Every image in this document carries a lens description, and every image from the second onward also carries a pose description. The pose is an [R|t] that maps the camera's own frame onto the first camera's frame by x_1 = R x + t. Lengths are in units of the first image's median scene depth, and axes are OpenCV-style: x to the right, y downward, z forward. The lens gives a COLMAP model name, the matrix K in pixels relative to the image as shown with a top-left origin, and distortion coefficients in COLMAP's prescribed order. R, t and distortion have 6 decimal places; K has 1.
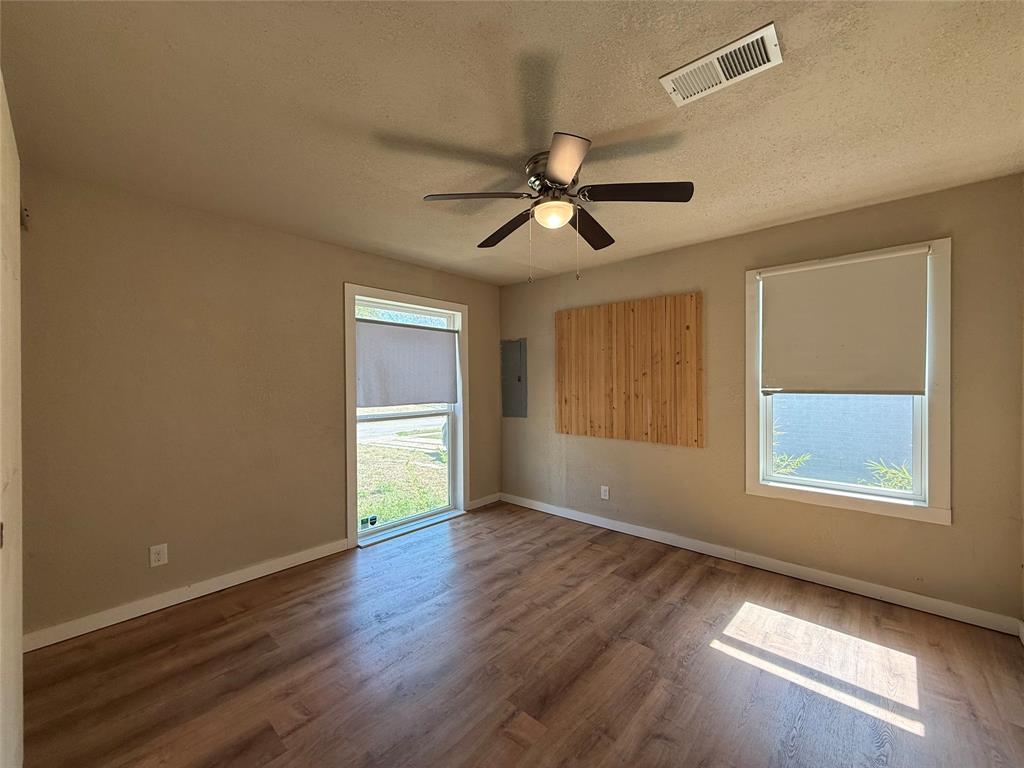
lens RADIAL K [[406.9, 0, 510.2], [0, 406.9, 384.9], [0, 0, 1]] dist [-0.000376, 0.000044]
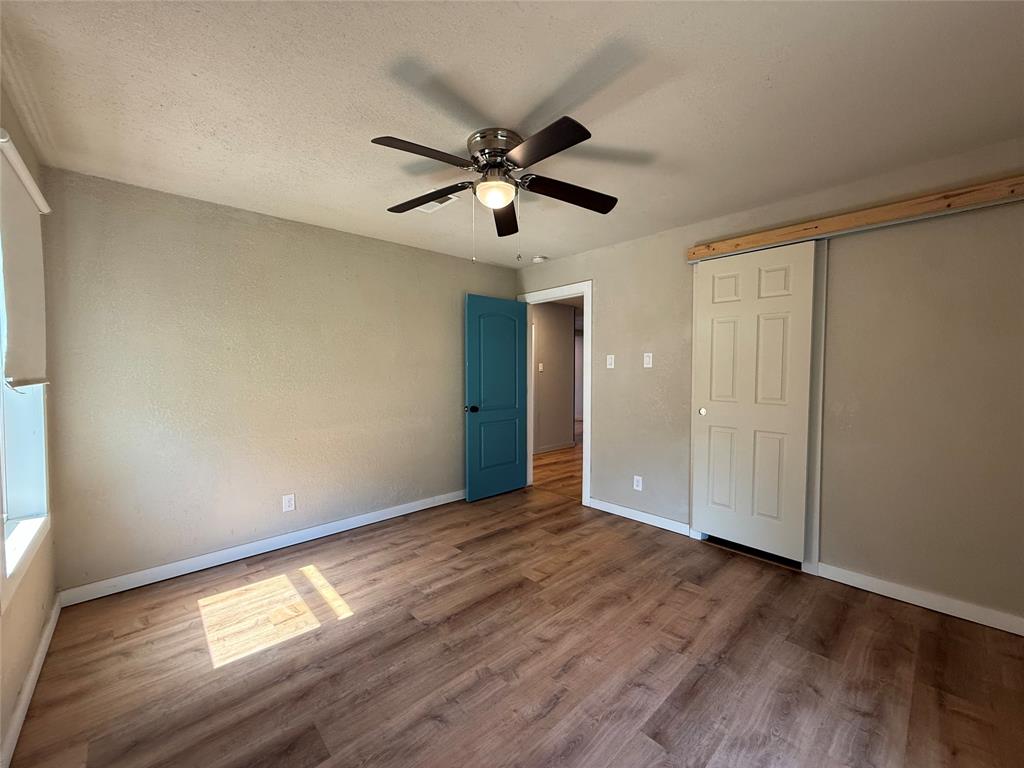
lens RADIAL K [[406.9, 0, 510.2], [0, 406.9, 384.9], [0, 0, 1]] dist [-0.000376, 0.000044]
pose [[-0.995034, 0.005057, 0.099407, -0.023036], [0.009737, 0.998864, 0.046647, -0.001547], [-0.099059, 0.047383, -0.993953, 1.827569]]
